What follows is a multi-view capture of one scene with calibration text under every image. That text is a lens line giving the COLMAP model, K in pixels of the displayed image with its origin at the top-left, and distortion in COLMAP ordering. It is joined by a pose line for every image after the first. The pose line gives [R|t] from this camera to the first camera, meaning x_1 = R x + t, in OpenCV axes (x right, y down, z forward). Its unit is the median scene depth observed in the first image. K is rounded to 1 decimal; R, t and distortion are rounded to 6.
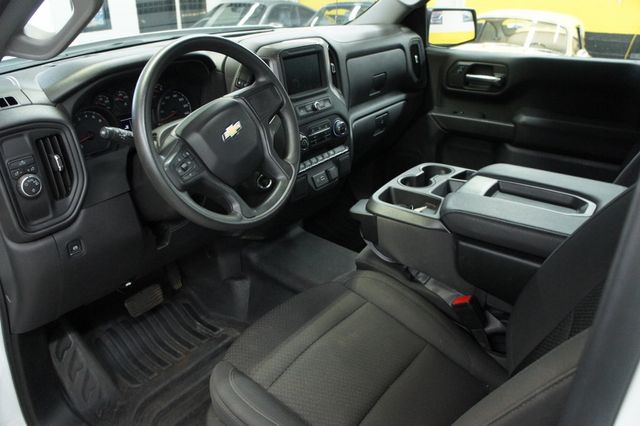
lens RADIAL K [[504.1, 0, 327.5], [0, 504.1, 213.8], [0, 0, 1]] dist [-0.172563, 0.128795]
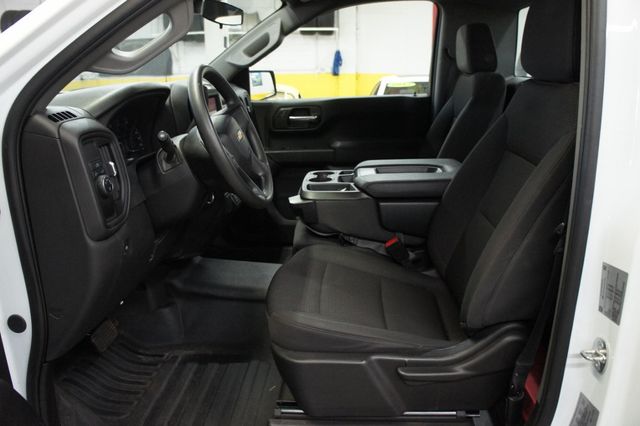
lens RADIAL K [[501.9, 0, 320.0], [0, 501.9, 213.0], [0, 0, 1]] dist [-0.178208, 0.131339]
pose [[0.840772, -0.154352, 0.518921, -0.488442], [0.239505, 0.965646, -0.100823, 0.143834], [-0.485531, 0.209053, 0.848856, -0.108192]]
